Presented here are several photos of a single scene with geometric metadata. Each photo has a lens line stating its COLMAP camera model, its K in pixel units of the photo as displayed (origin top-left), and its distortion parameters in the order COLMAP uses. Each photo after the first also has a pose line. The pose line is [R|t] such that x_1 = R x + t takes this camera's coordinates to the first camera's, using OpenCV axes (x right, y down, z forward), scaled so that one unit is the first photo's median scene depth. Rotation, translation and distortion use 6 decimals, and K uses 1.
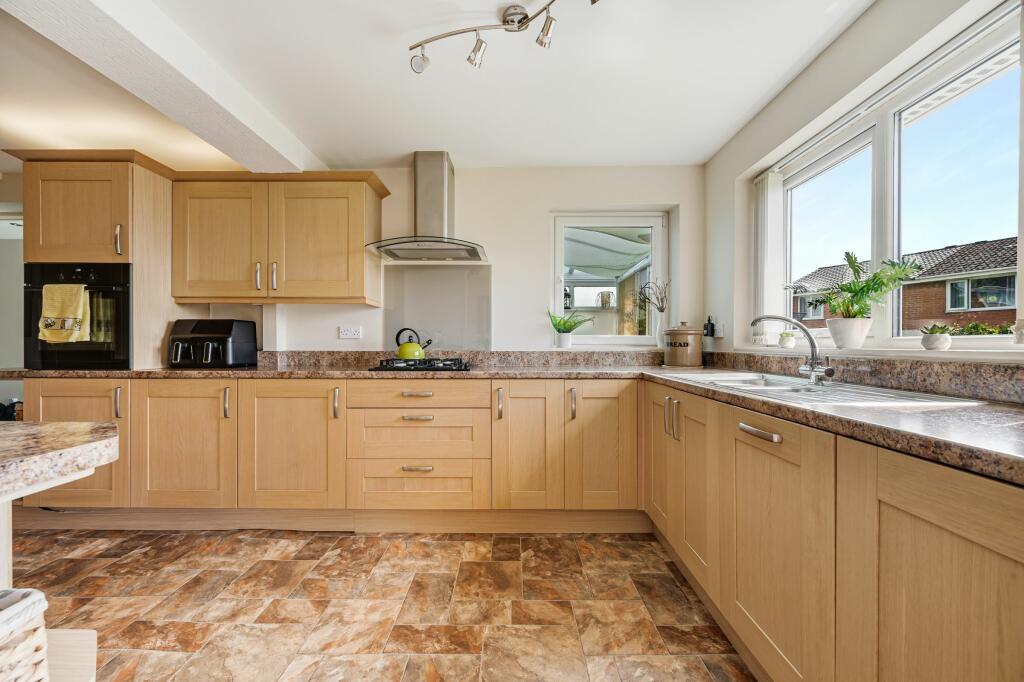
lens RADIAL K [[403.7, 0, 509.8], [0, 403.7, 343.8], [0, 0, 1]] dist [-0.000017, -0.001029]
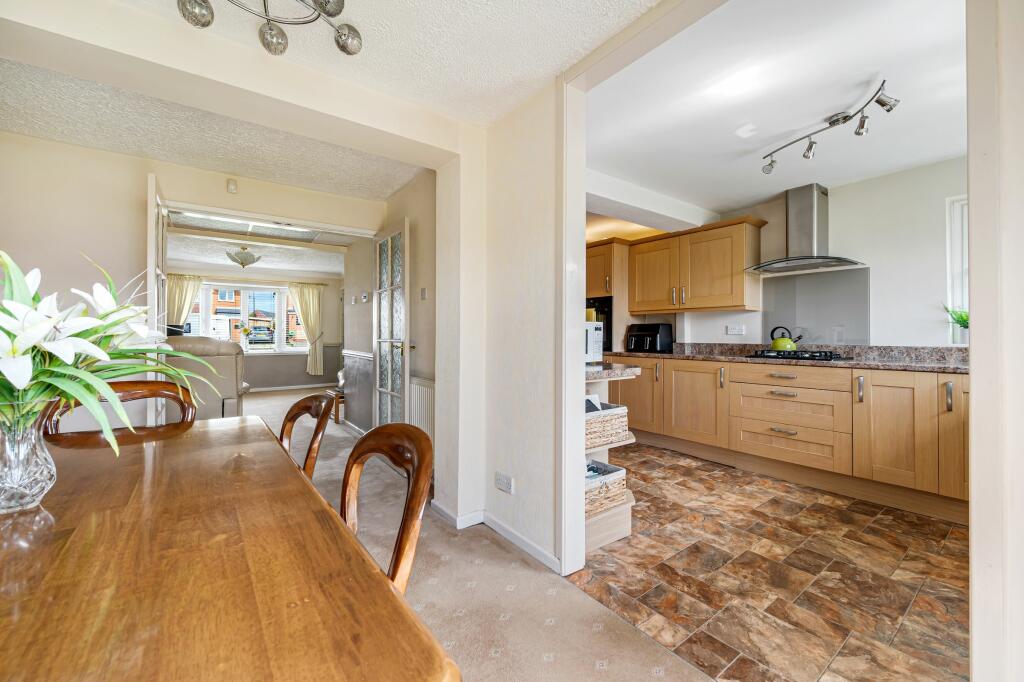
lens RADIAL K [[403.7, 0, 508.4], [0, 403.7, 334.9], [0, 0, 1]] dist [-0.000017, -0.001029]
pose [[0.597195, -0.000859, -0.802095, 0.288575], [-0.002032, 0.999995, -0.002583, -0.007770], [0.802093, 0.003172, 0.597191, -0.517286]]
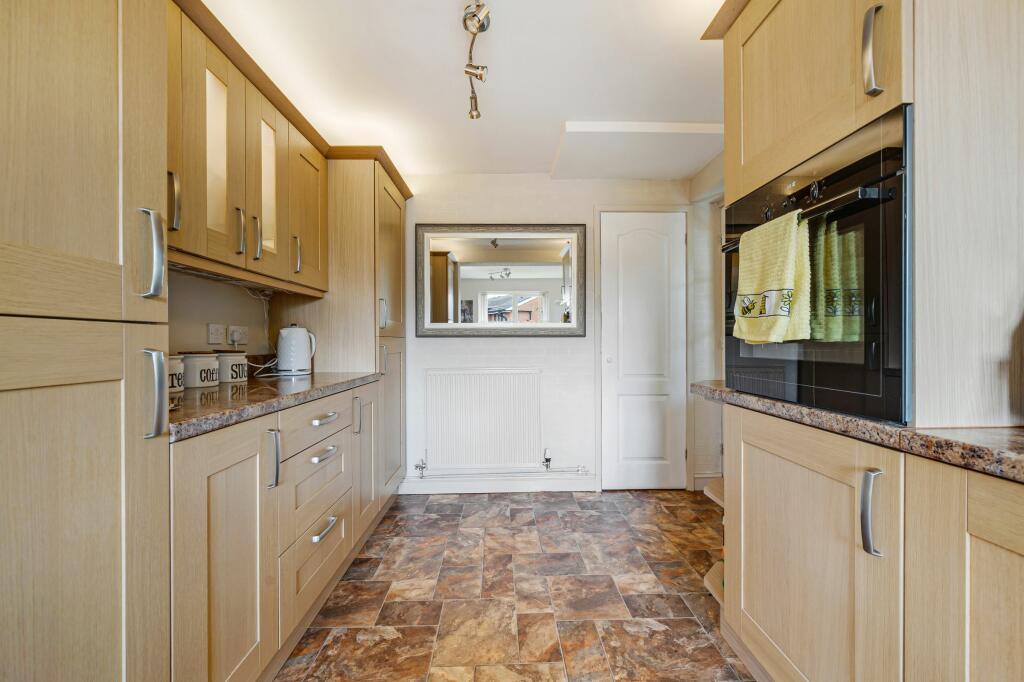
lens RADIAL K [[403.7, 0, 509.9], [0, 403.7, 344.3], [0, 0, 1]] dist [-0.000017, -0.001029]
pose [[0.024128, 0.004800, -0.999697, -0.682978], [0.002315, 0.999986, 0.004857, -0.005338], [0.999706, -0.002431, 0.024117, 0.737663]]
